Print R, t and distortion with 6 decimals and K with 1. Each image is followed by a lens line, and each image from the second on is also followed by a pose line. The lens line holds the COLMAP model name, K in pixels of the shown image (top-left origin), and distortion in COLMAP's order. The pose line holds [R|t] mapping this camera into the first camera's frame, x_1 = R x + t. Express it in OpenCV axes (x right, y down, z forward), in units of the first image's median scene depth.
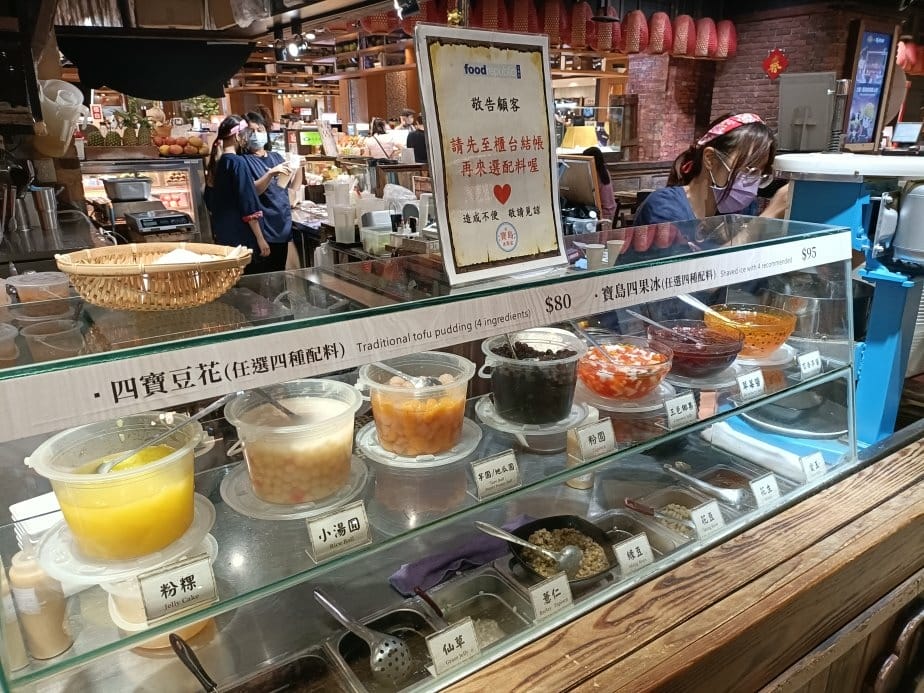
lens RADIAL K [[695.7, 0, 465.6], [0, 695.7, 348.4], [0, 0, 1]] dist [0.006003, 0.003947]
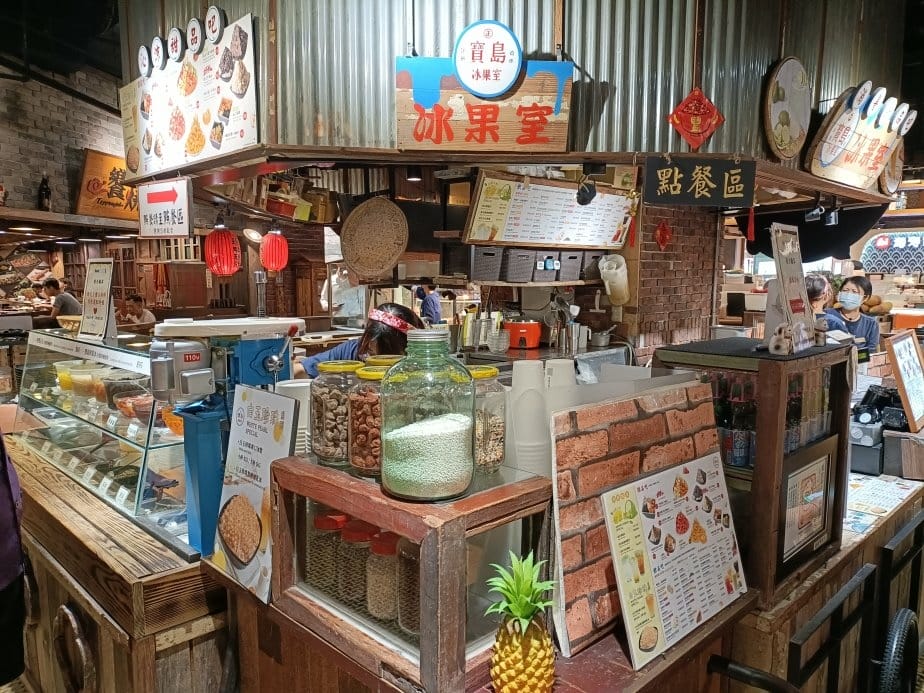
lens RADIAL K [[695.7, 0, 465.6], [0, 695.7, 348.4], [0, 0, 1]] dist [0.006003, 0.003947]
pose [[0.173956, 0.113296, -0.978214, 0.438632], [-0.314439, 0.947749, 0.053850, -0.099189], [0.933203, 0.298221, 0.200491, 0.264630]]
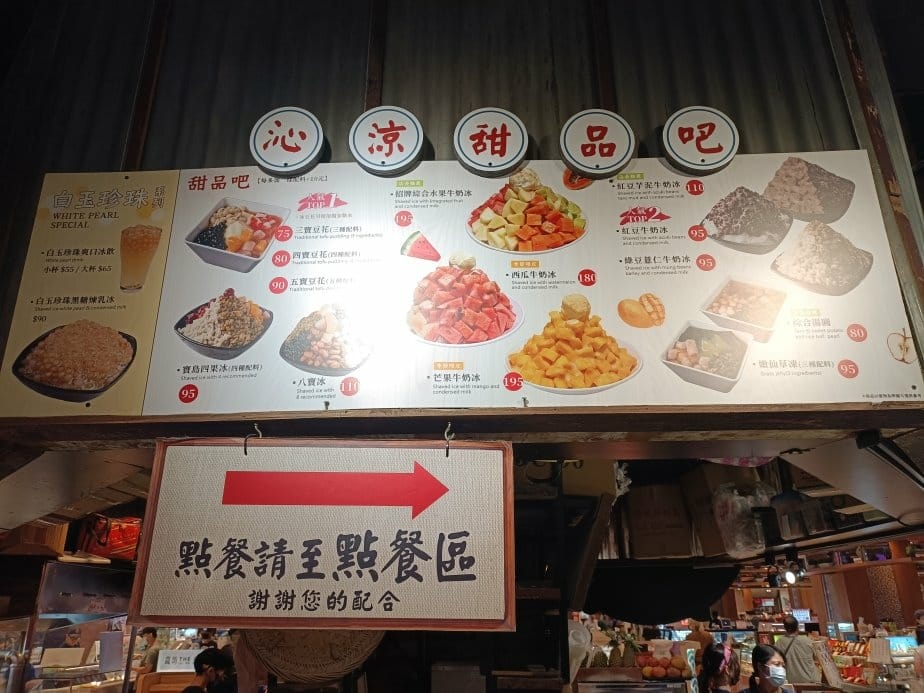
lens RADIAL K [[695.7, 0, 465.6], [0, 695.7, 348.4], [0, 0, 1]] dist [0.006003, 0.003947]
pose [[0.820402, -0.212207, -0.530952, -0.033178], [-0.173108, 0.792824, -0.584349, -0.037184], [0.544954, 0.571313, 0.613699, 0.000904]]
